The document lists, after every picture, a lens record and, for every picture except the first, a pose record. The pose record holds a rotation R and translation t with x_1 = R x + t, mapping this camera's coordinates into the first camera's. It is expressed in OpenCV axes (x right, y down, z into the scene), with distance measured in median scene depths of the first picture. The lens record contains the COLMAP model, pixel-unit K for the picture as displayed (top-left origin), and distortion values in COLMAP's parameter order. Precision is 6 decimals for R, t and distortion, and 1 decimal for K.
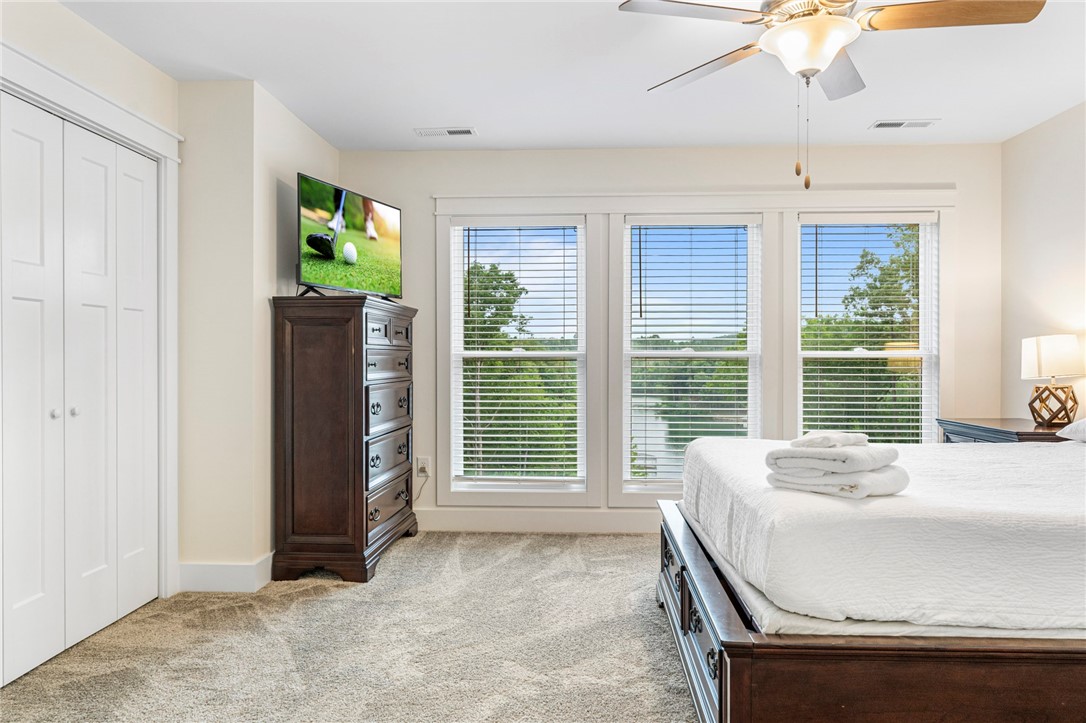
lens RADIAL K [[720.7, 0, 543.0], [0, 720.7, 361.5], [0, 0, 1]] dist [0.003528, -0.000362]
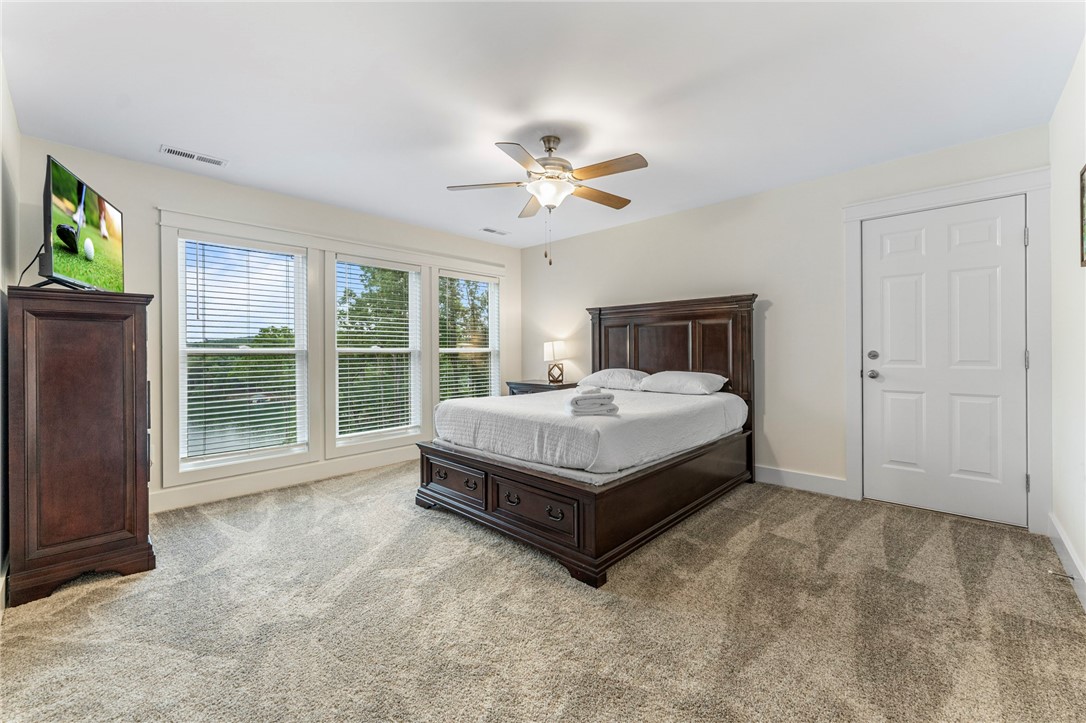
lens RADIAL K [[439.4, 0, 543.7], [0, 439.4, 352.0], [0, 0, 1]] dist [0.002293, 0.000146]
pose [[0.652006, -0.006542, 0.758186, -0.333202], [0.012654, 0.999917, -0.002253, 0.000141], [-0.758109, 0.011063, 0.652034, 0.139338]]
